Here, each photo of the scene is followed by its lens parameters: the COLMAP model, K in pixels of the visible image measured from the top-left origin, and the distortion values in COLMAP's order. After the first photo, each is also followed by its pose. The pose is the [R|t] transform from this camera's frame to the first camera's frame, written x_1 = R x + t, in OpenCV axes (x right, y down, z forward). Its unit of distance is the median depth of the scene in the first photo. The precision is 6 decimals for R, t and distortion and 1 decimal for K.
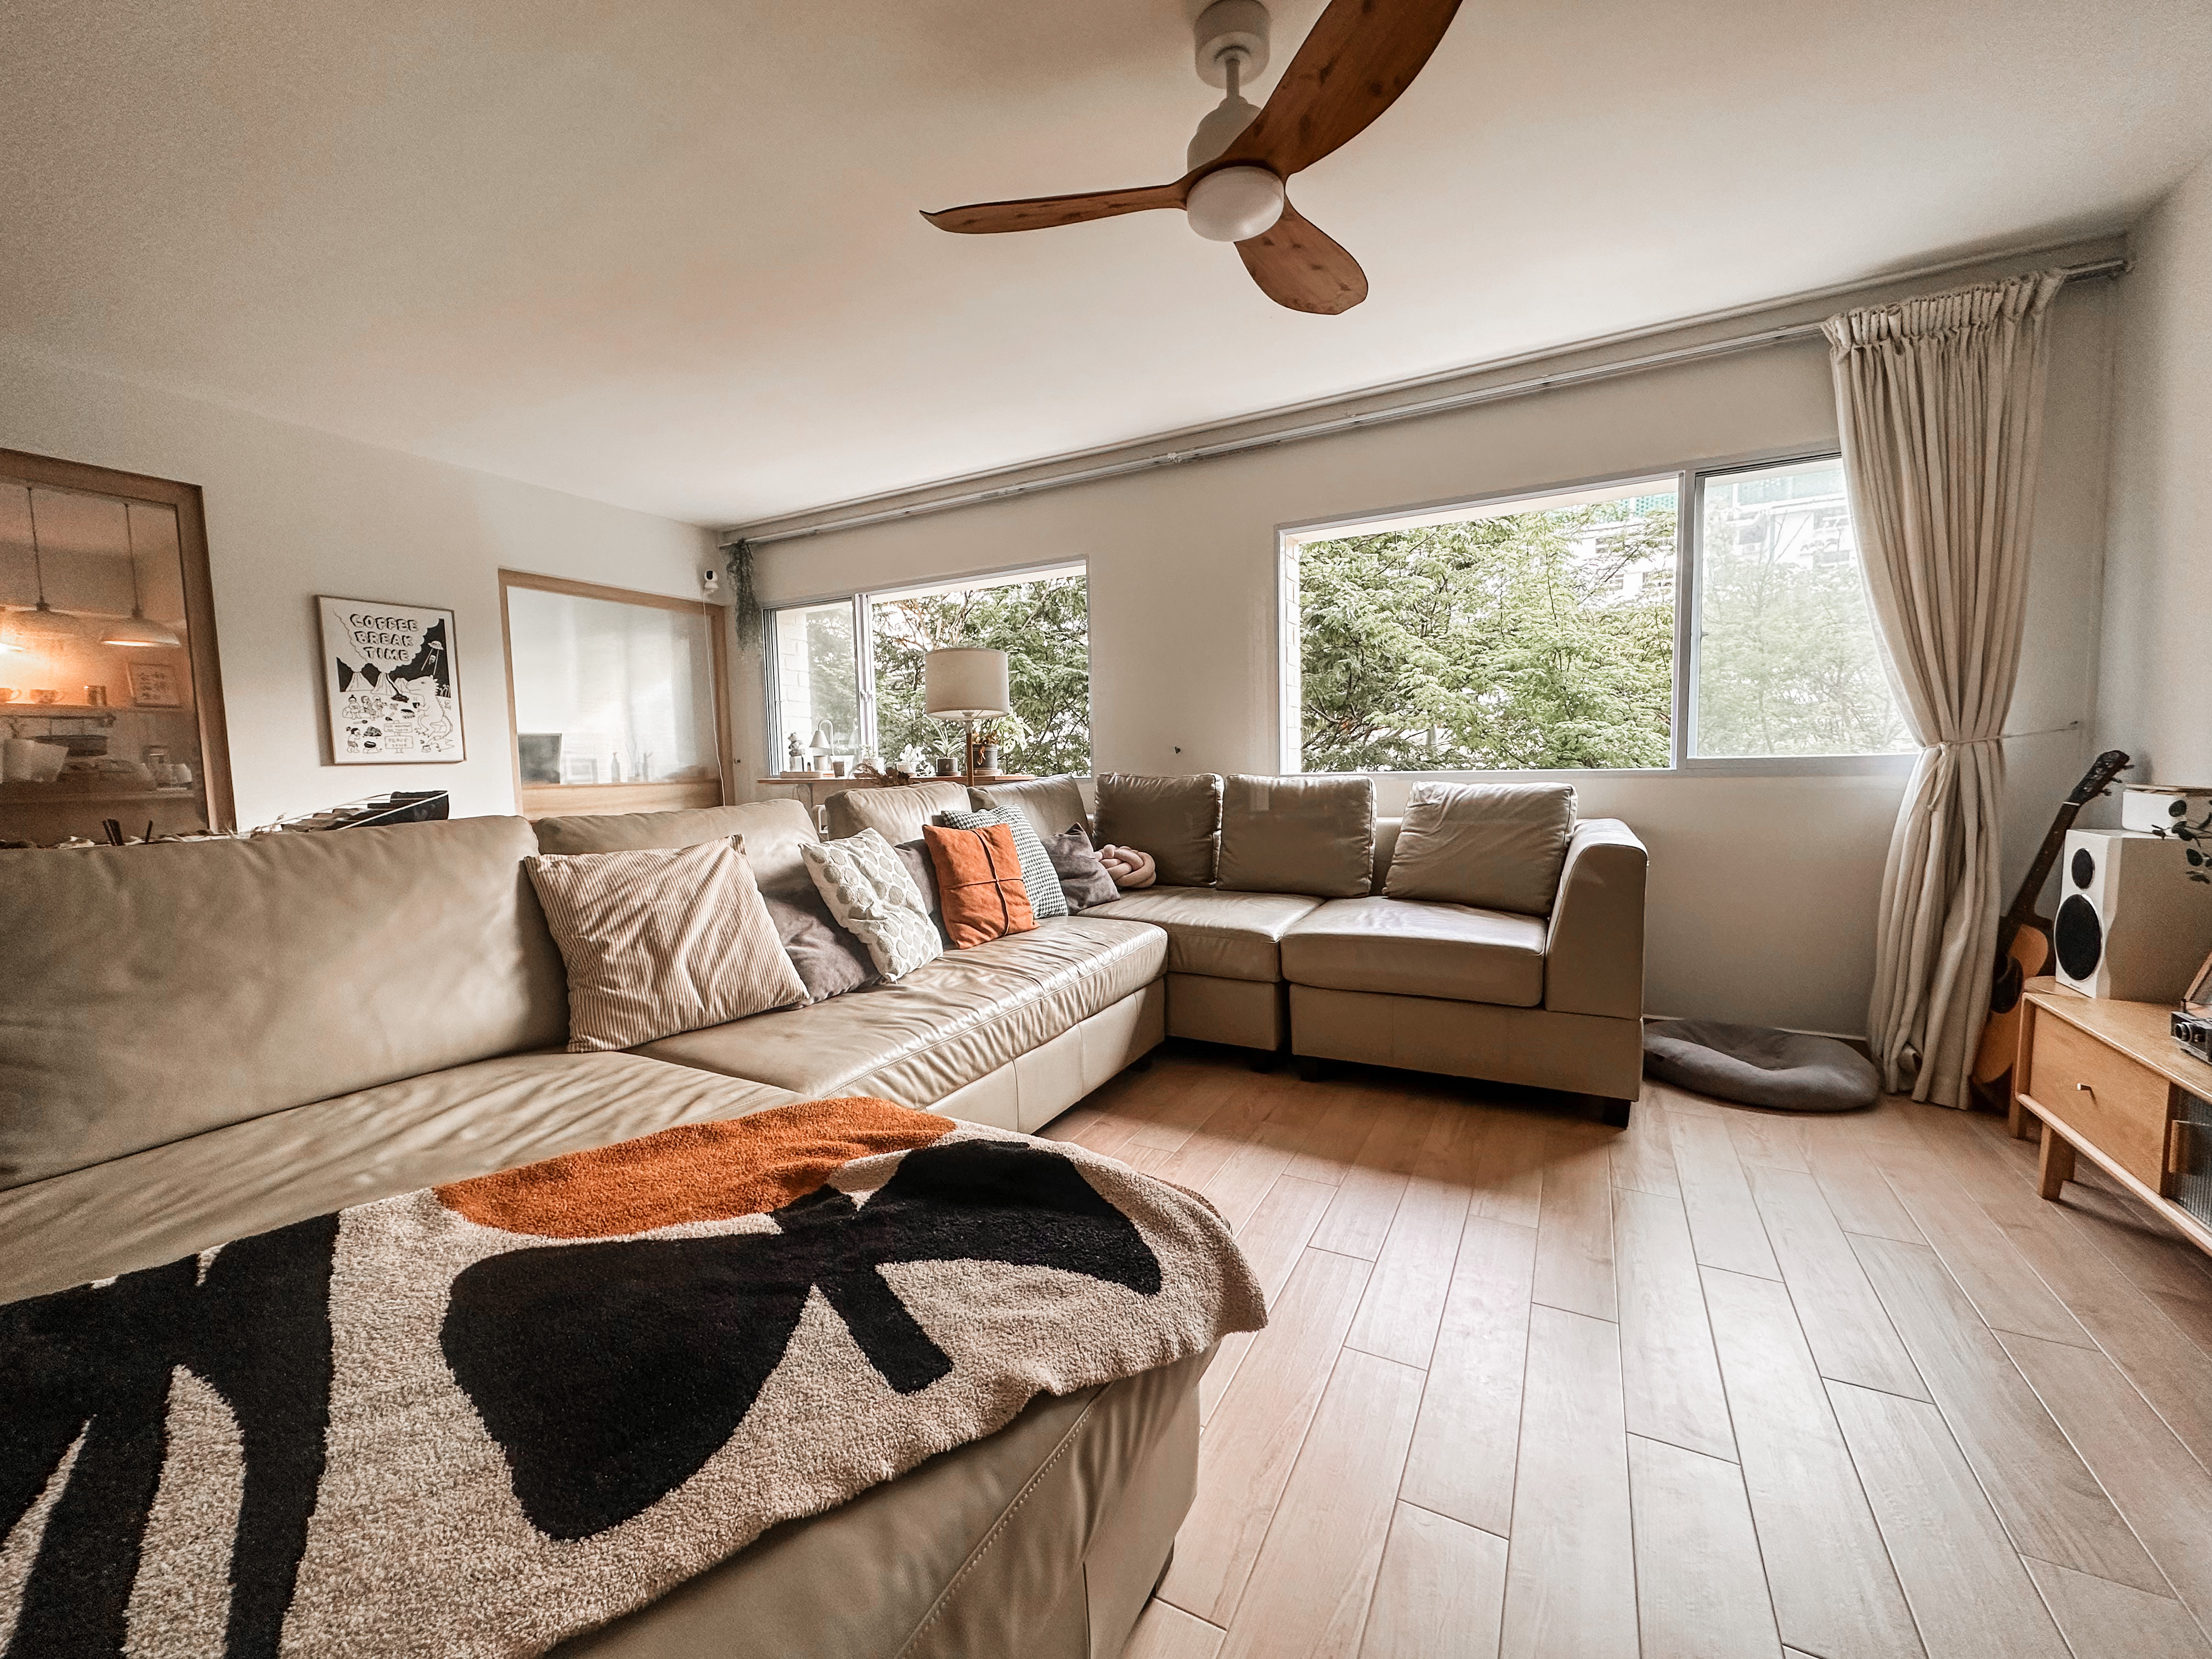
lens RADIAL K [[880.0, 0, 1095.8], [0, 880.0, 825.3], [0, 0, 1]] dist [-0.001306, -0.000044]
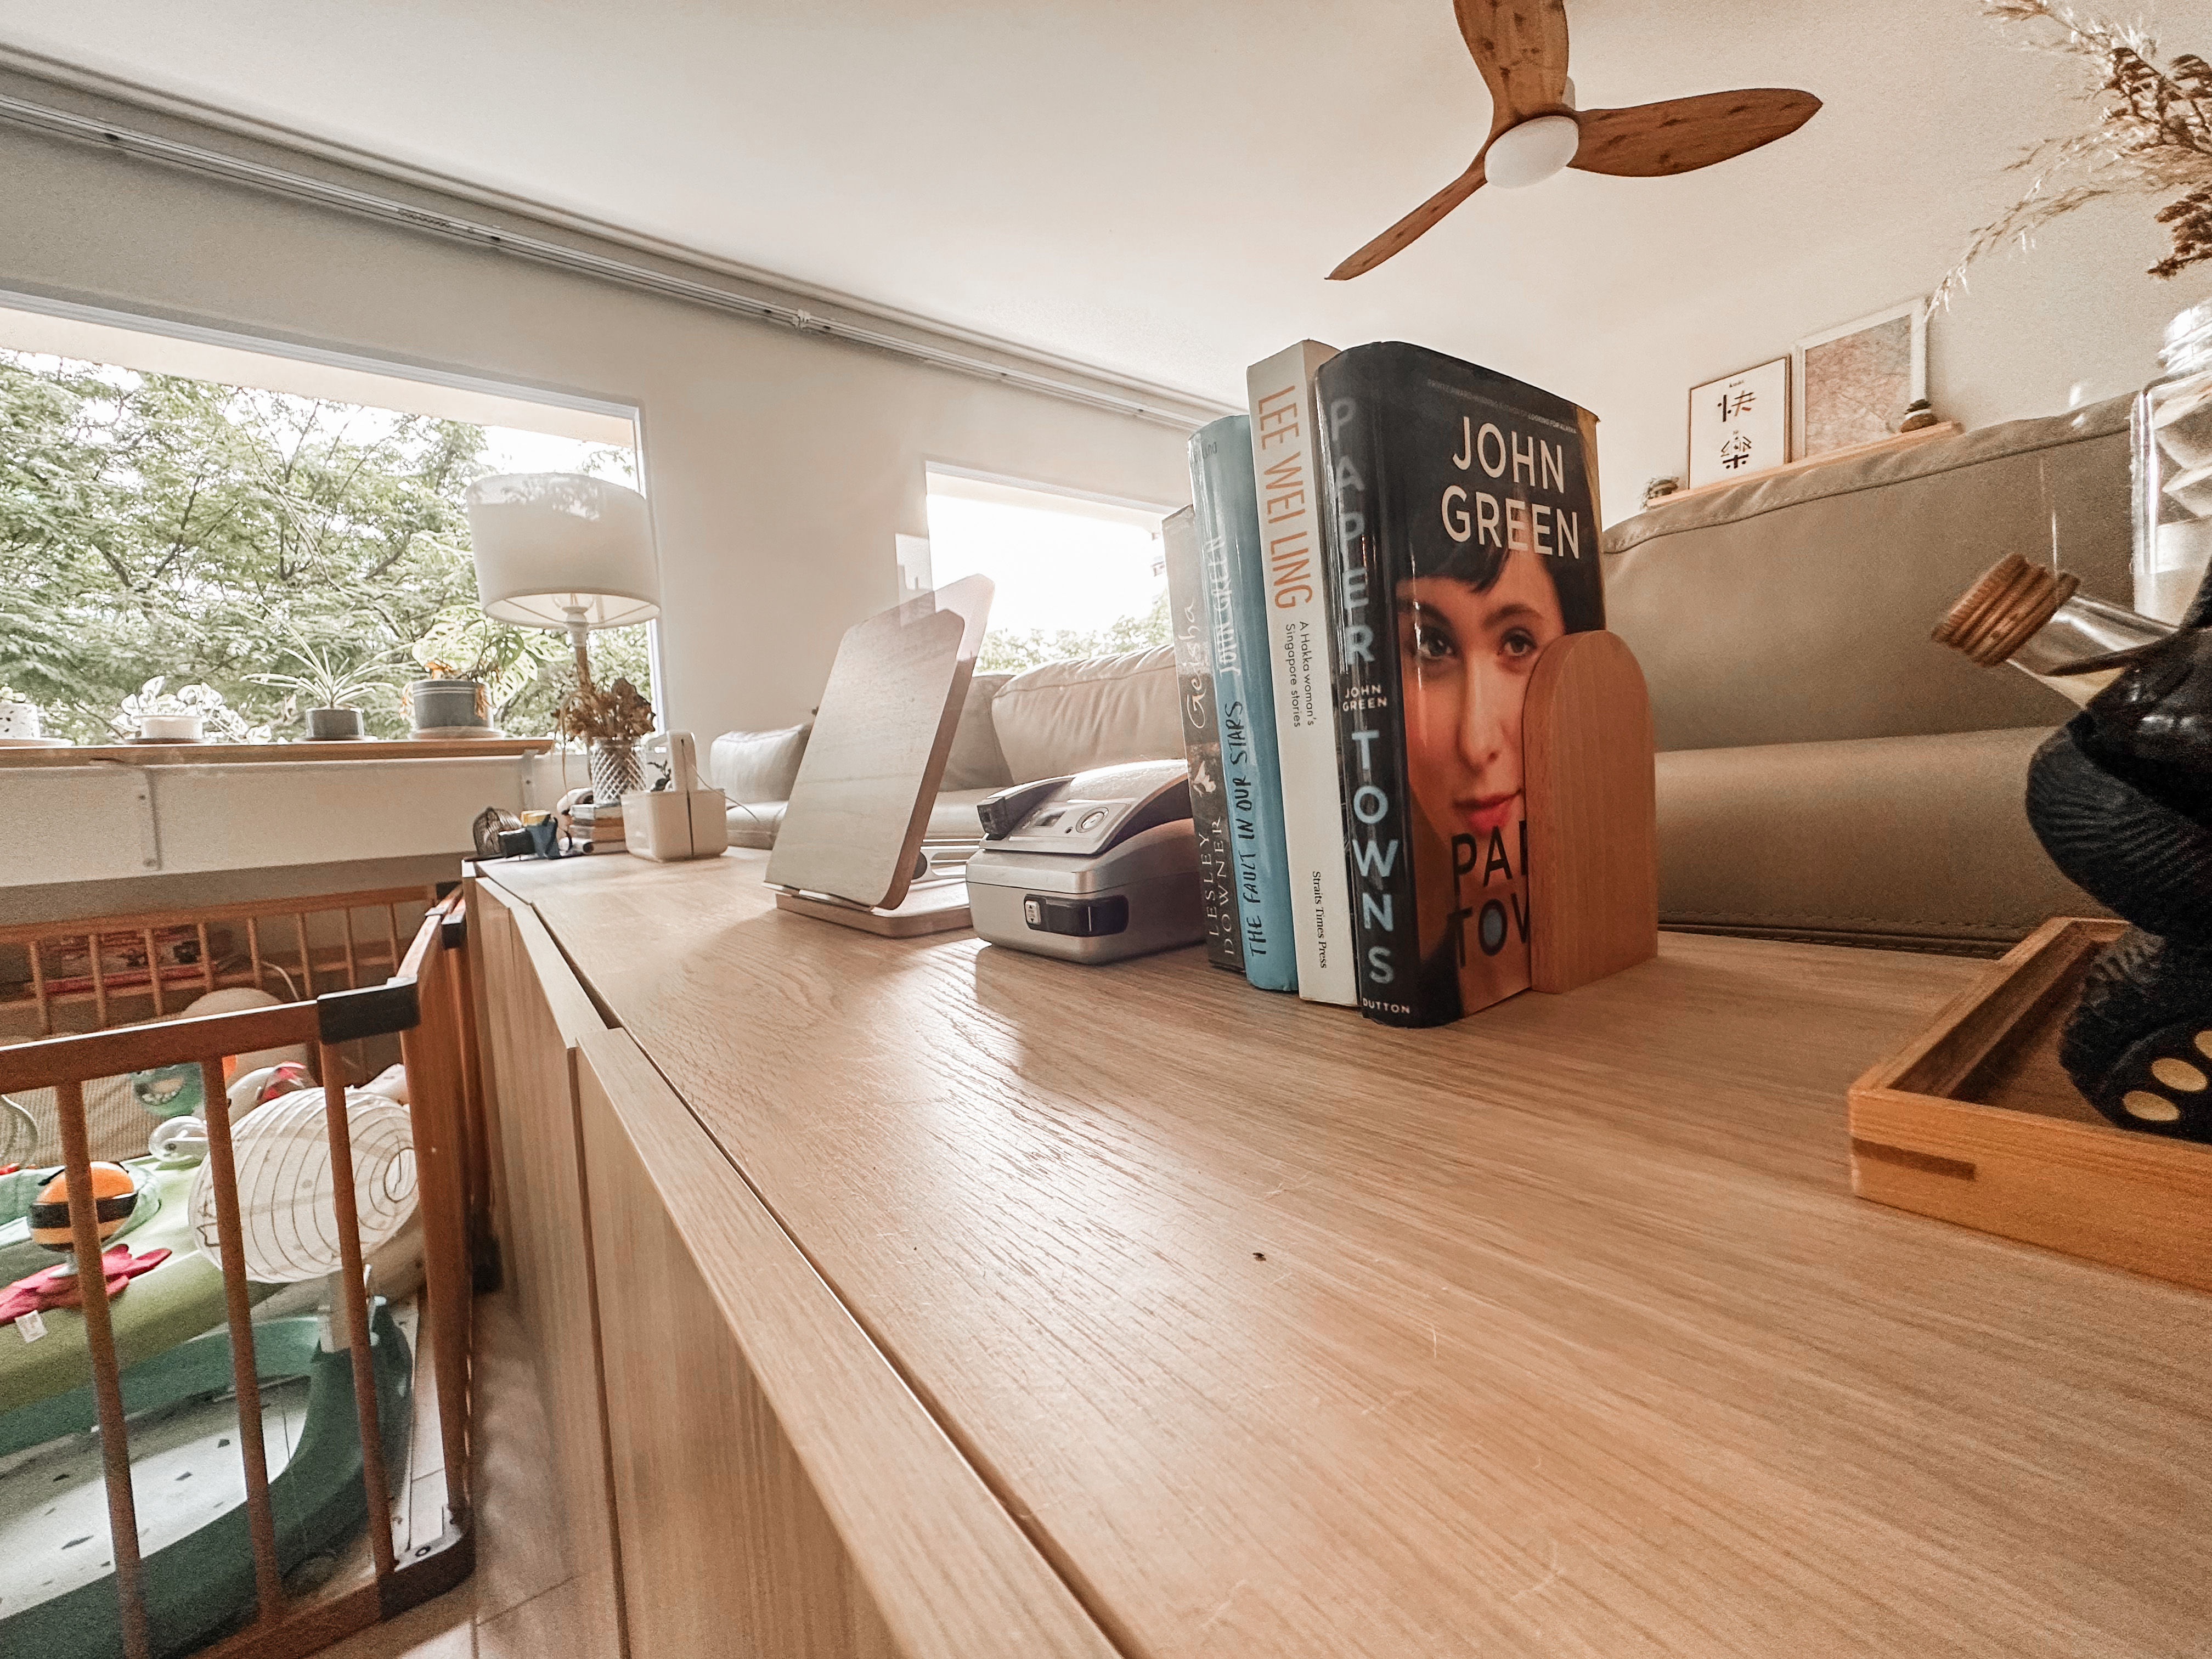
lens RADIAL K [[880.0, 0, 1095.8], [0, 880.0, 825.3], [0, 0, 1]] dist [-0.001306, -0.000044]
pose [[0.414531, -0.049894, 0.908666, -0.490222], [0.112999, 0.993591, 0.003007, 0.035045], [-0.902992, 0.101432, 0.417512, 0.489887]]
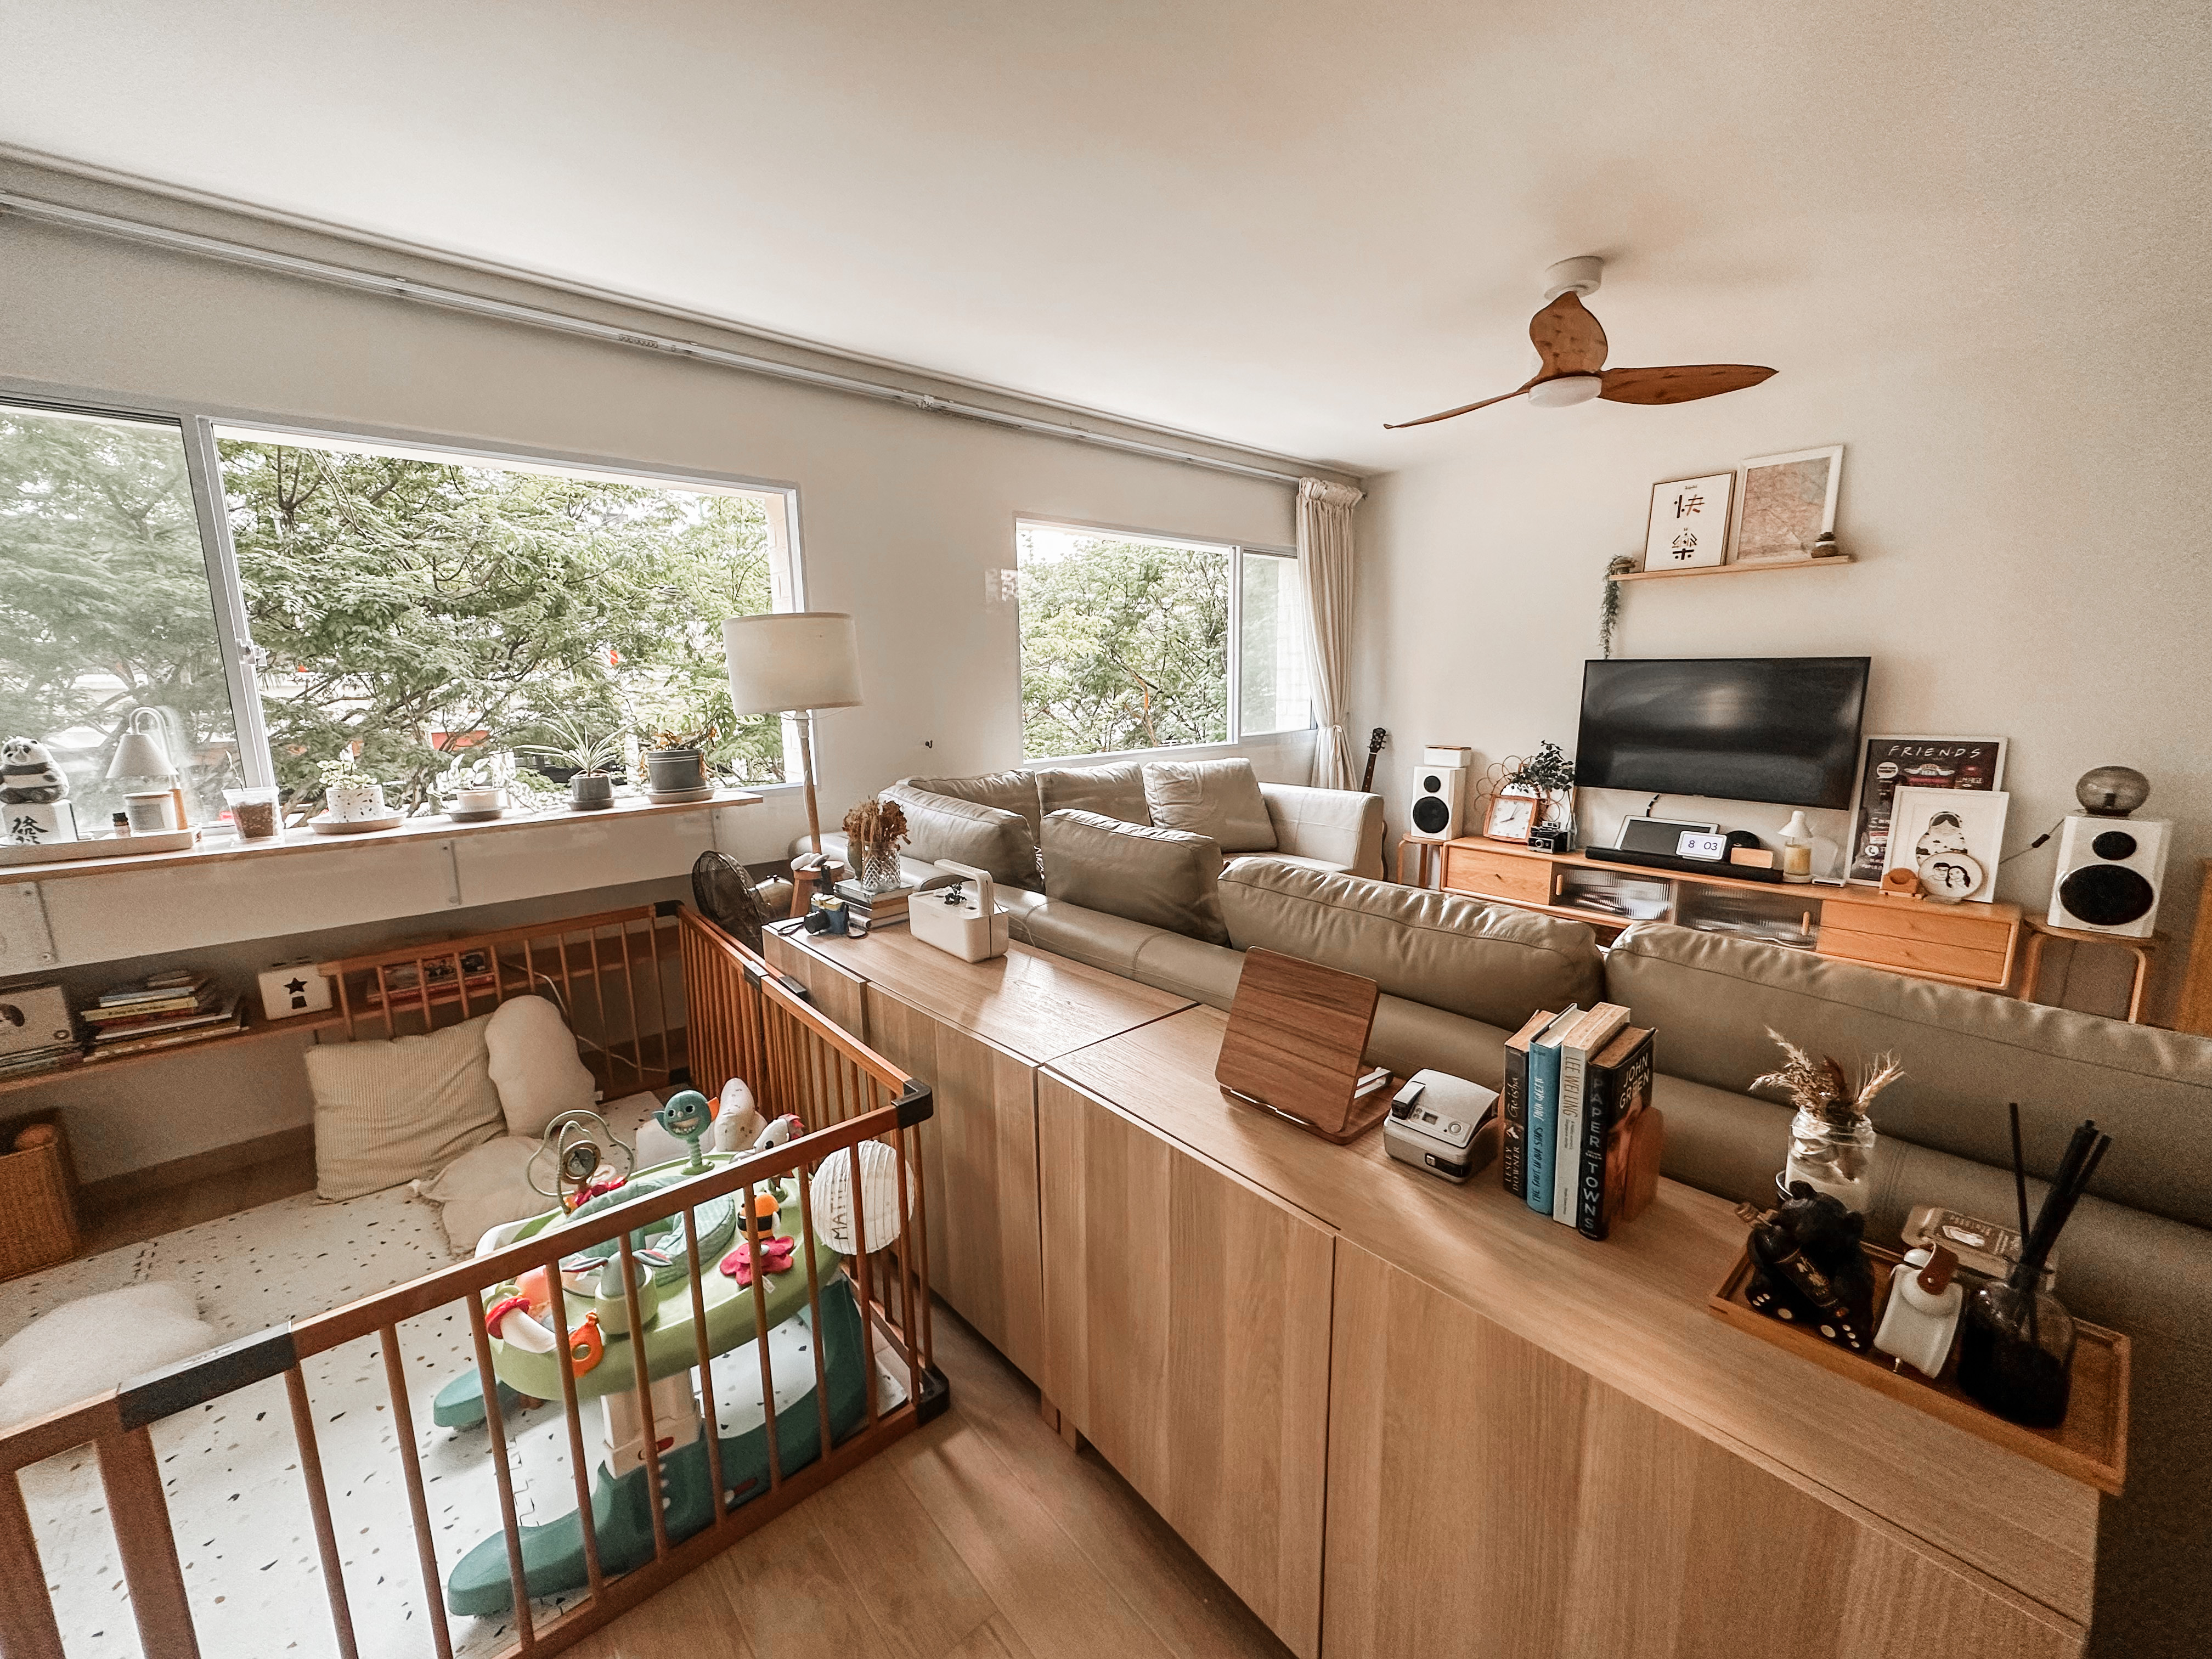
lens RADIAL K [[880.0, 0, 1095.8], [0, 880.0, 825.3], [0, 0, 1]] dist [-0.001306, -0.000044]
pose [[0.344980, -0.141957, 0.927813, -0.679328], [0.074034, 0.989532, 0.123872, -0.102312], [-0.935686, 0.025956, 0.351879, 0.539270]]
